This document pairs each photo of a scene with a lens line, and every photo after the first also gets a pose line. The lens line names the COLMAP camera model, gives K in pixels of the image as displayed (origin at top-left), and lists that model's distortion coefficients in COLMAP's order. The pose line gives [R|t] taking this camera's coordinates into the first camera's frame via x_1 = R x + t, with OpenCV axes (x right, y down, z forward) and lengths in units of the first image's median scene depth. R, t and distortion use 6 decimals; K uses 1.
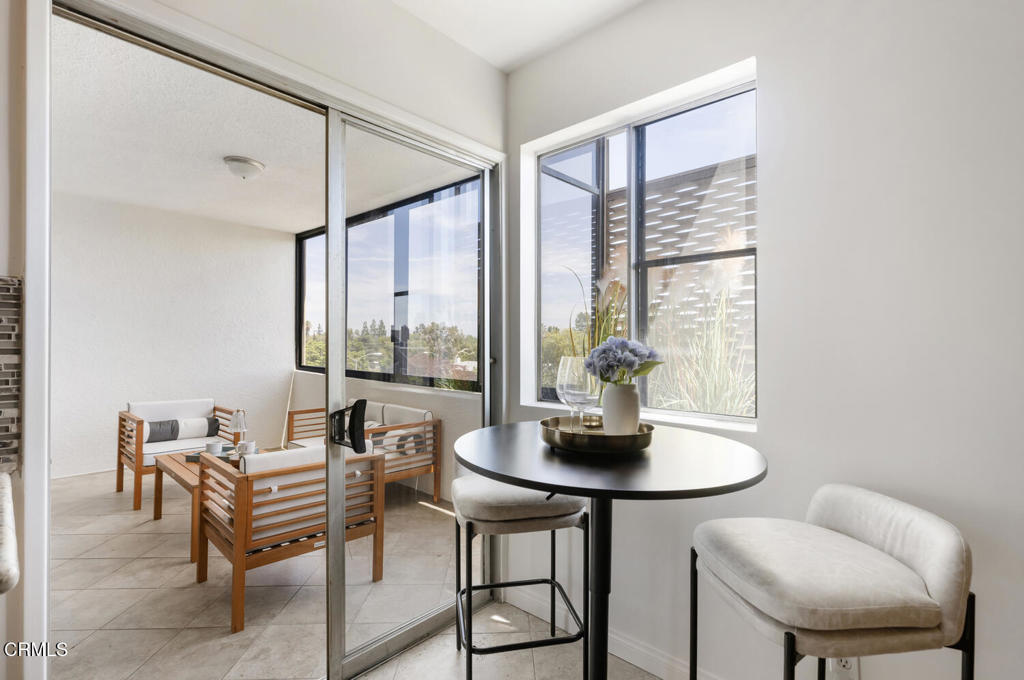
lens RADIAL K [[474.3, 0, 512.0], [0, 474.3, 340.0], [0, 0, 1]] dist [-0.020755, 0.000271]
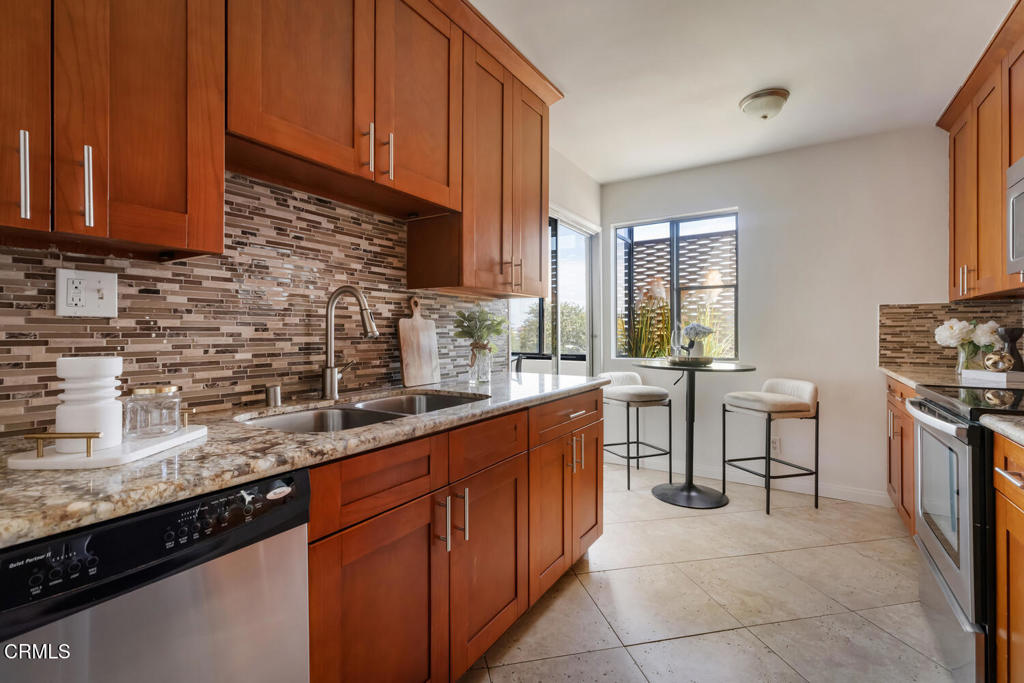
lens RADIAL K [[458.4, 0, 510.0], [0, 458.4, 337.5], [0, 0, 1]] dist [0.003502, 0.000340]
pose [[0.983156, -0.009770, 0.182510, -1.141572], [0.007206, 0.999866, 0.014708, 0.023824], [-0.182629, -0.013146, 0.983094, -1.178633]]
